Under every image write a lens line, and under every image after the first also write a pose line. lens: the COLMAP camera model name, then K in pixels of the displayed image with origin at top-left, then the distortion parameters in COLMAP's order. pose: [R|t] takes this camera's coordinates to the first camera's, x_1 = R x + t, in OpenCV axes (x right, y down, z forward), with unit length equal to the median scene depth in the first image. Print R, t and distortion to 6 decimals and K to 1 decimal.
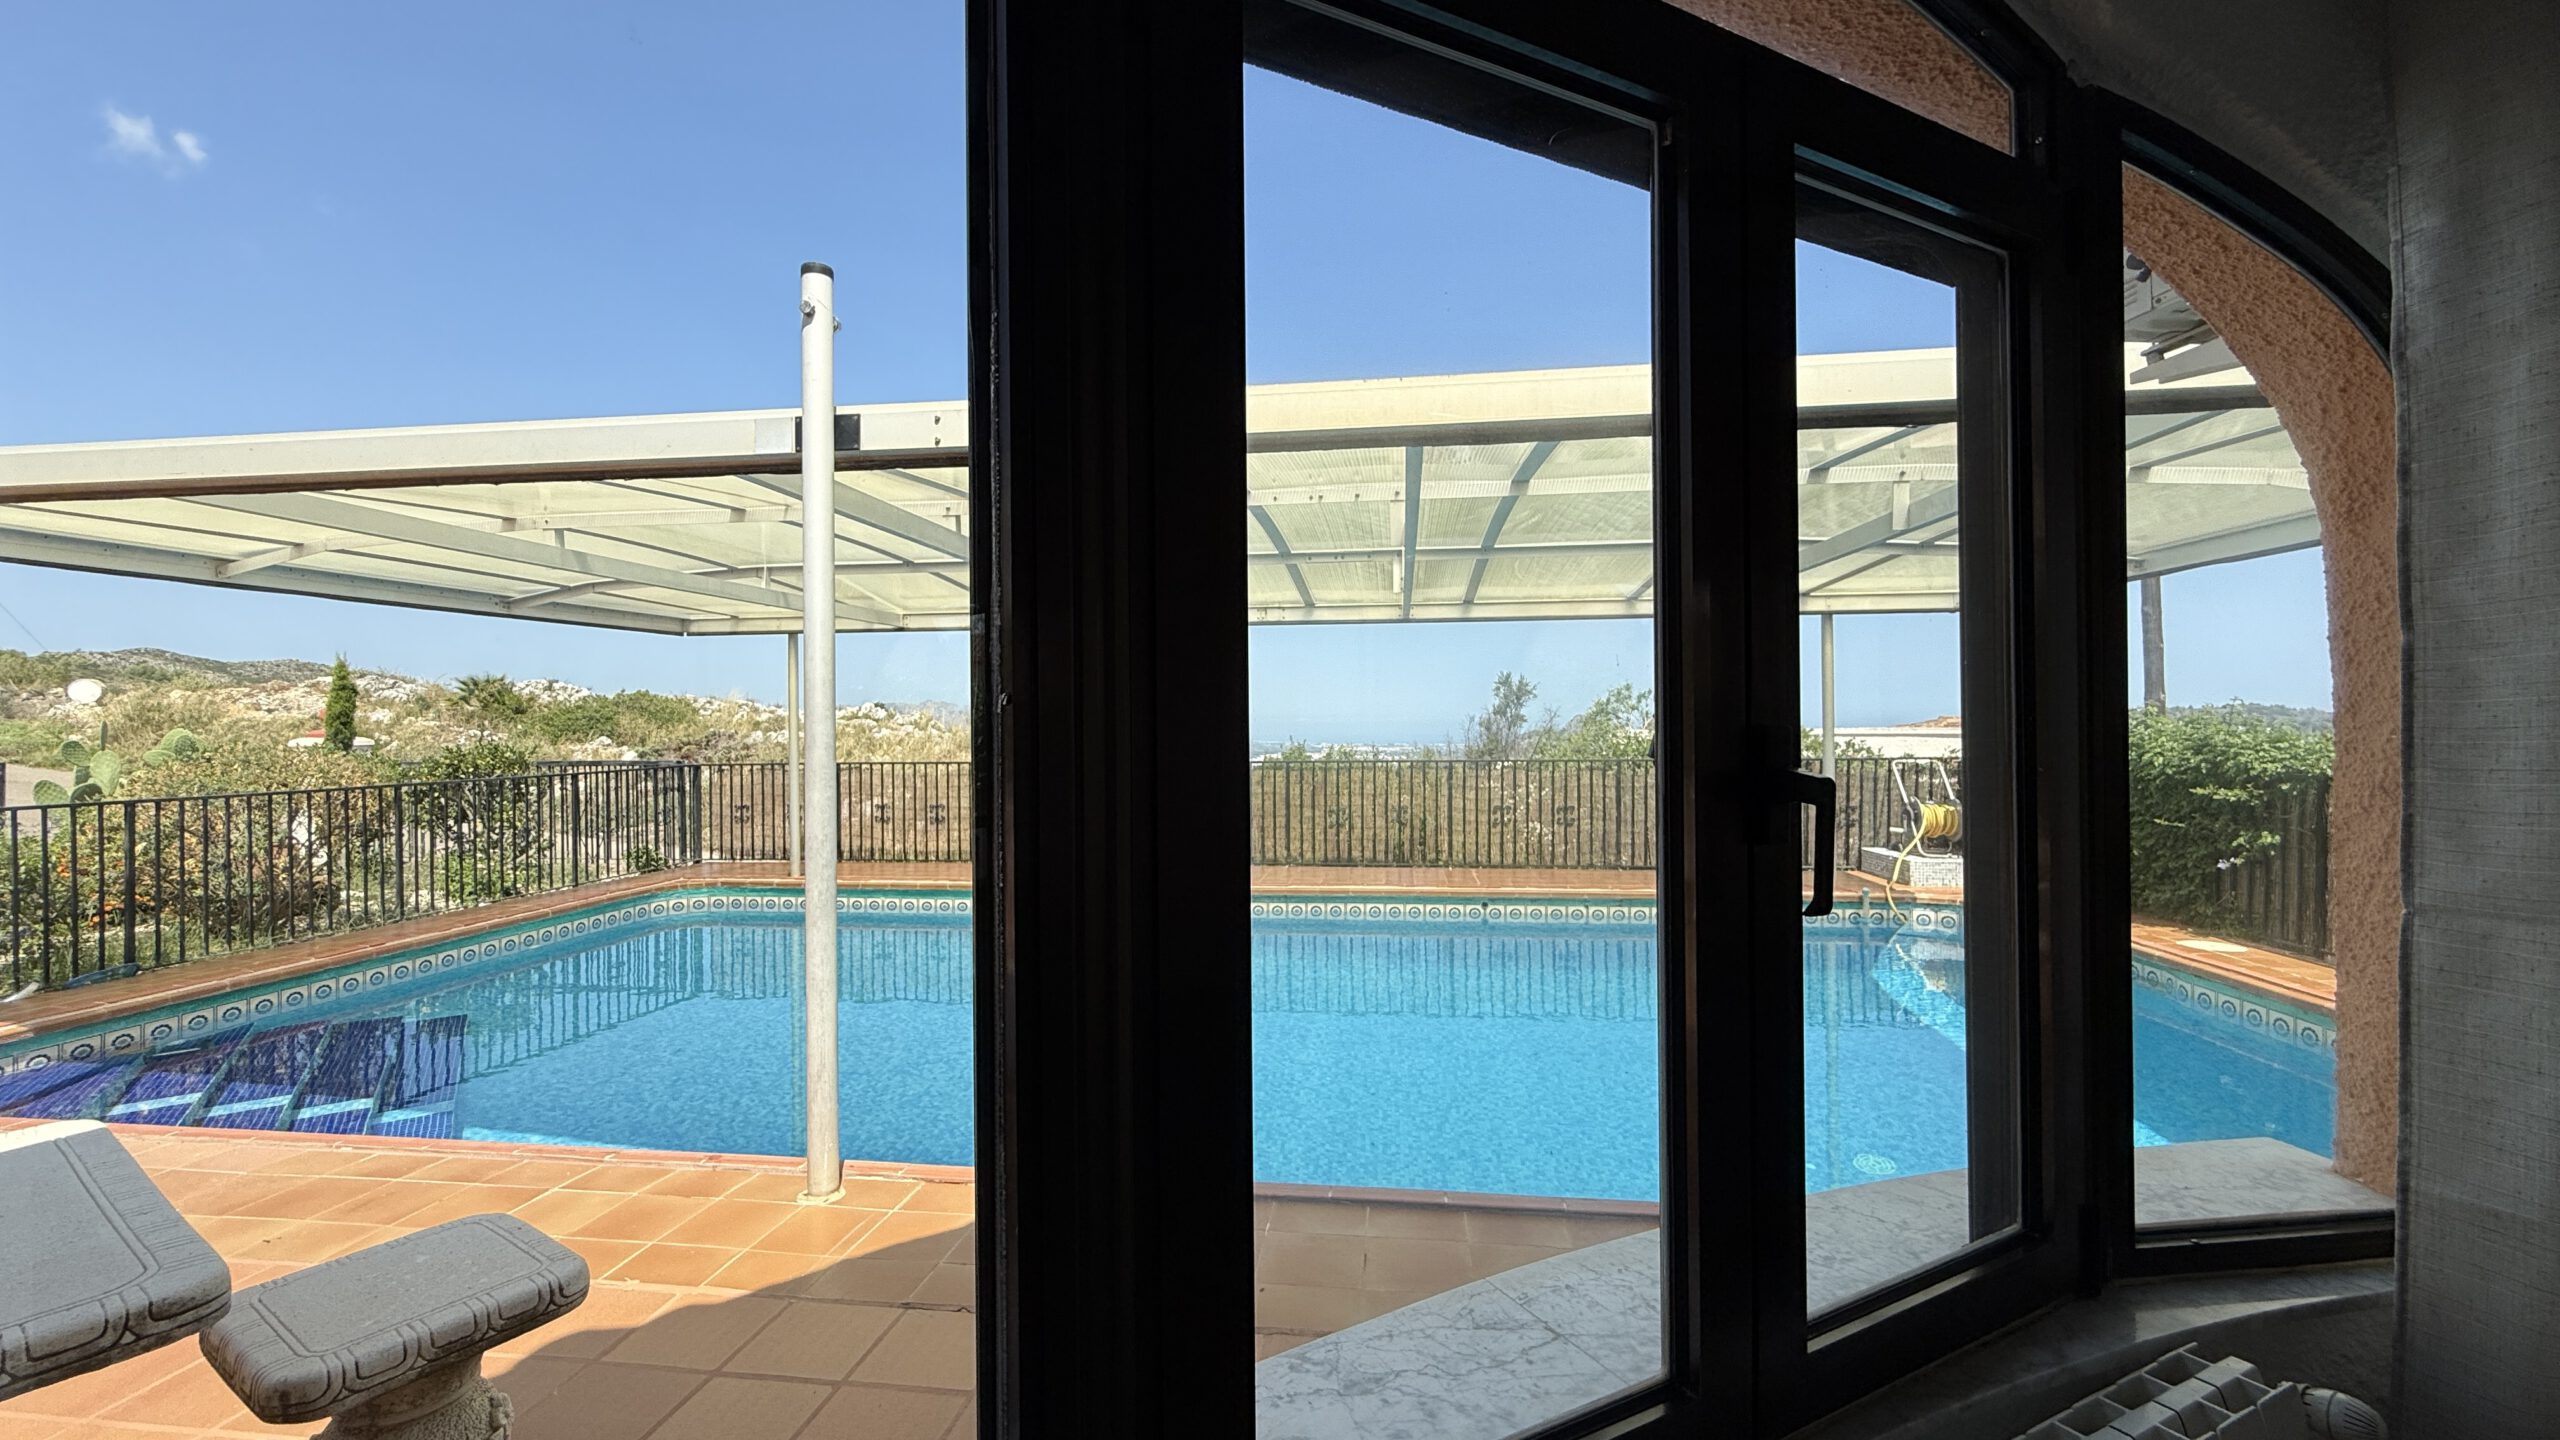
lens RADIAL K [[1033.1, 0, 1243.3], [0, 1033.1, 732.1], [0, 0, 1]] dist [-0.002610, 0.000962]
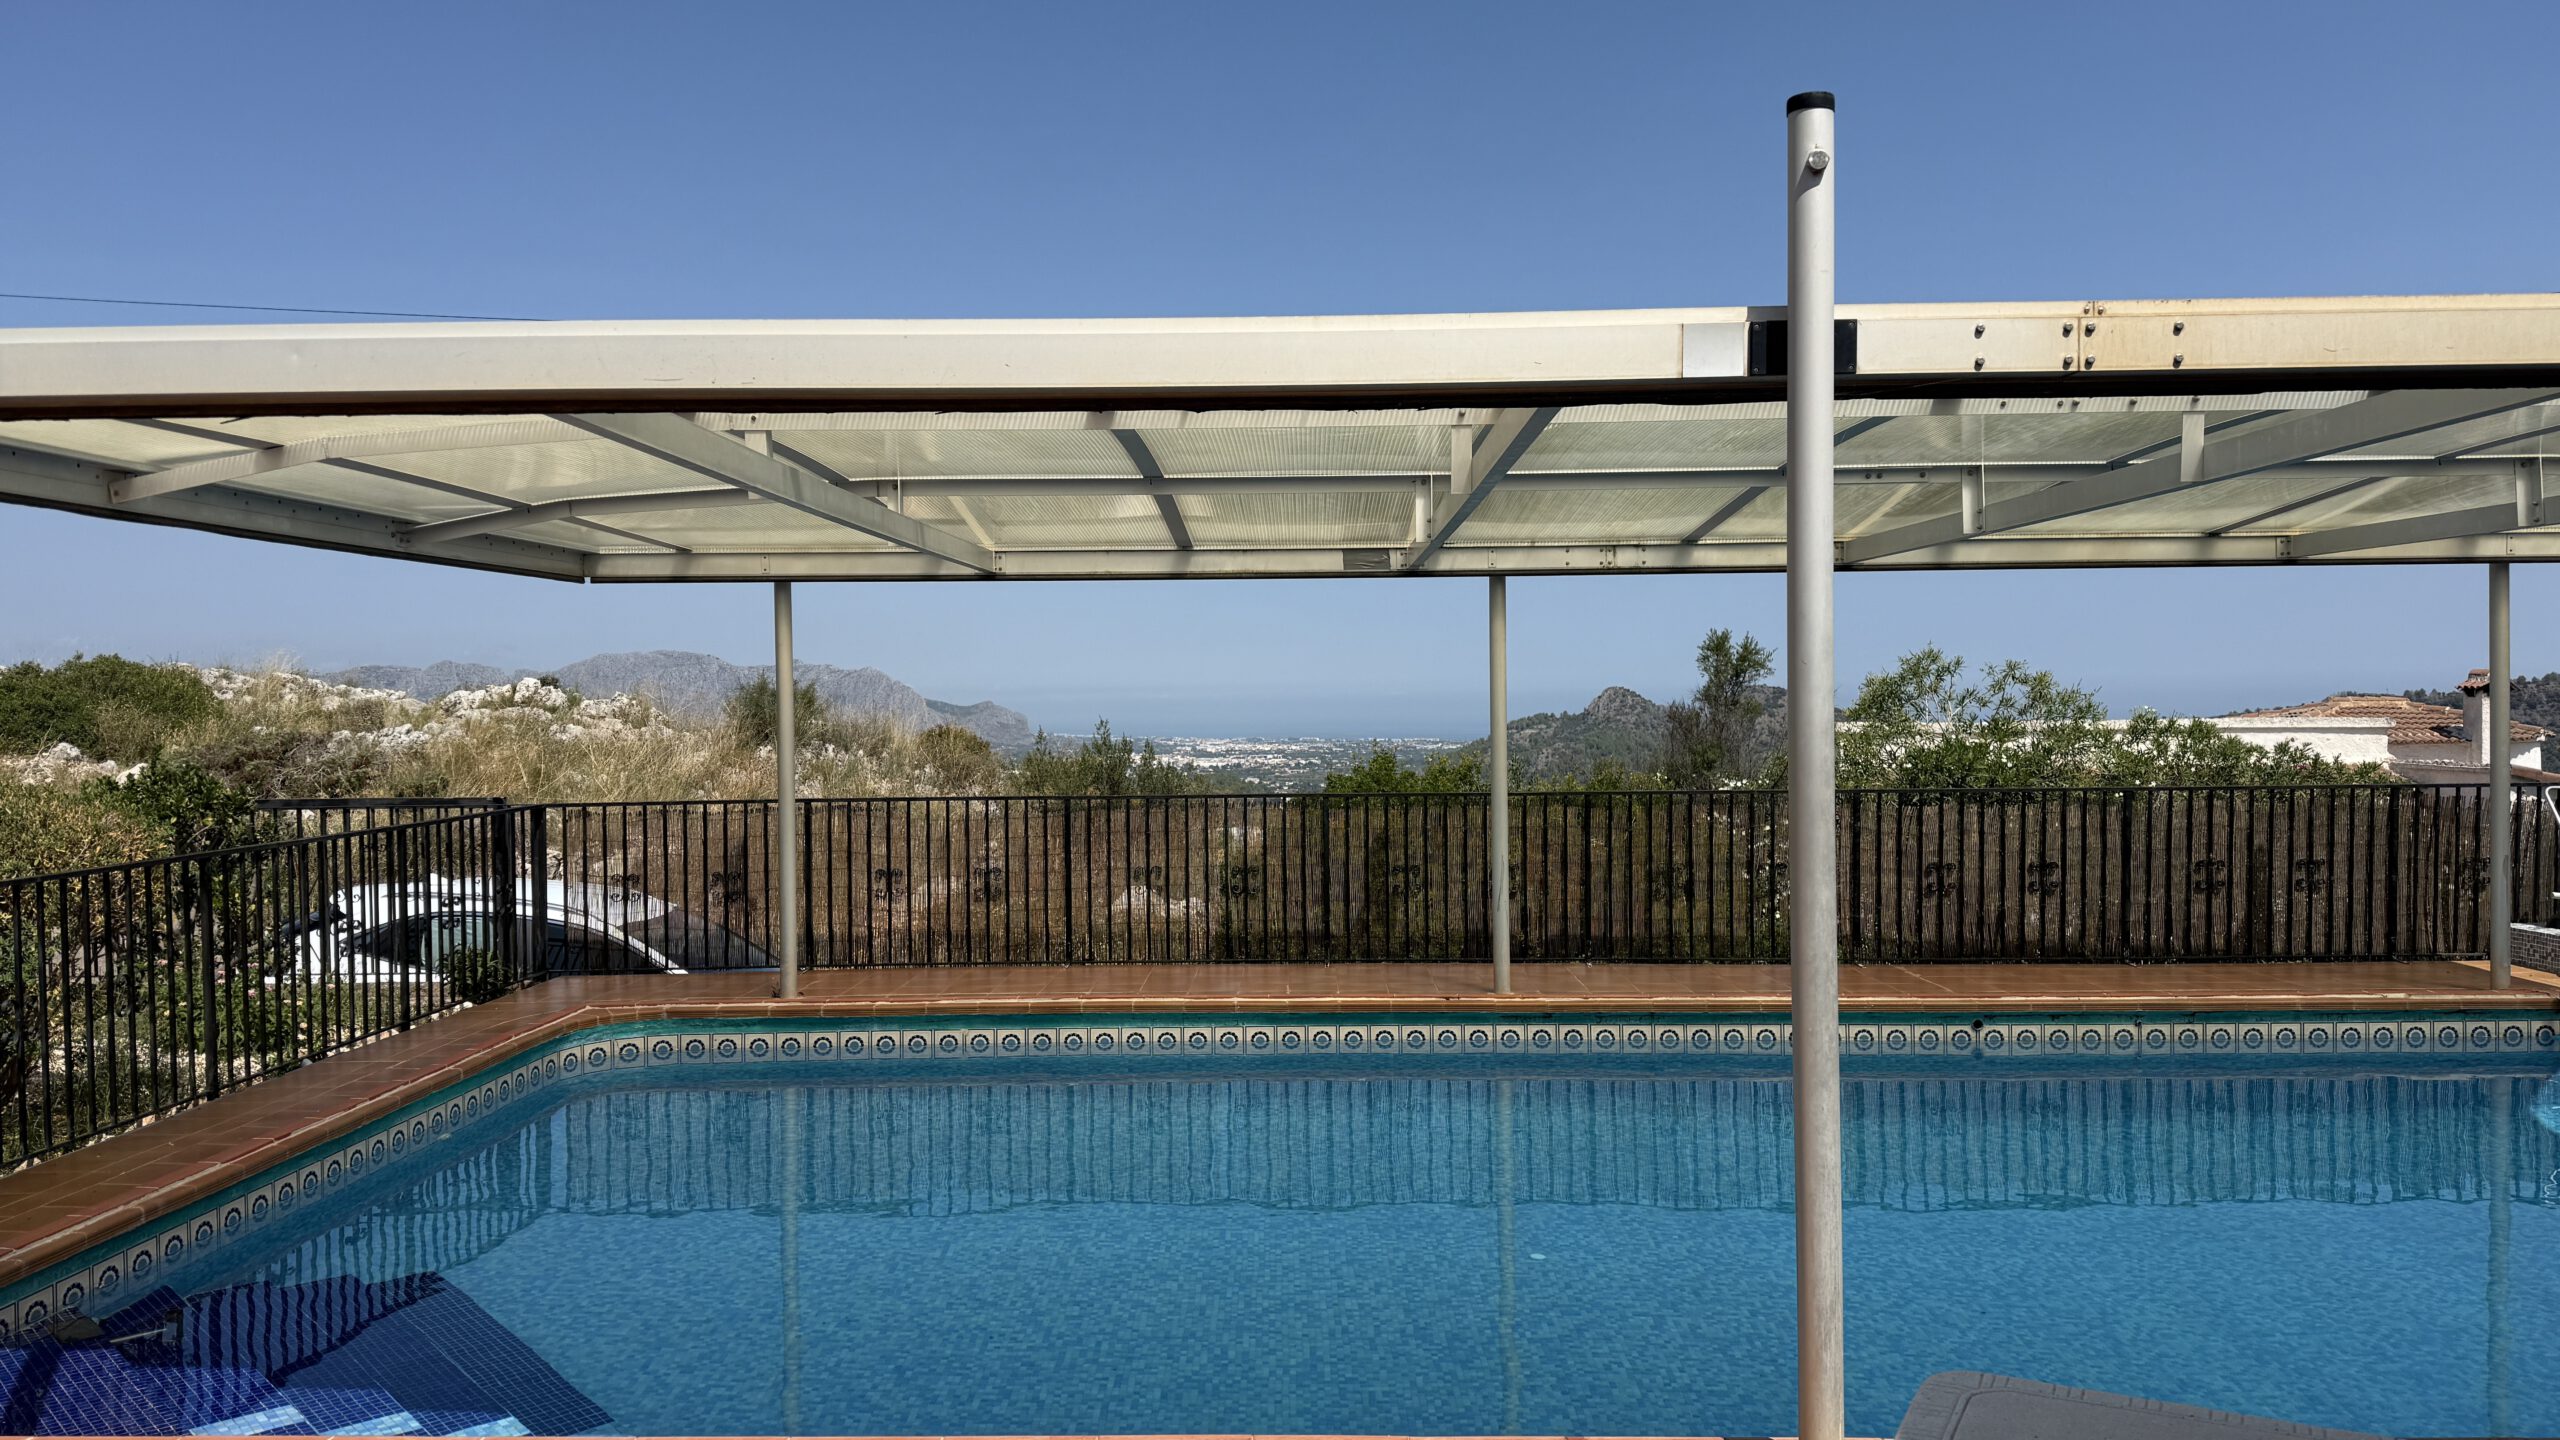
lens RADIAL K [[1798.7, 0, 1253.2], [0, 1798.7, 720.0], [0, 0, 1]] dist [0.076157, -0.081394]
pose [[0.995018, -0.003454, 0.099637, -0.269597], [0.003483, 0.999994, -0.000120, -0.015254], [-0.099636, 0.000466, 0.995024, -0.040337]]
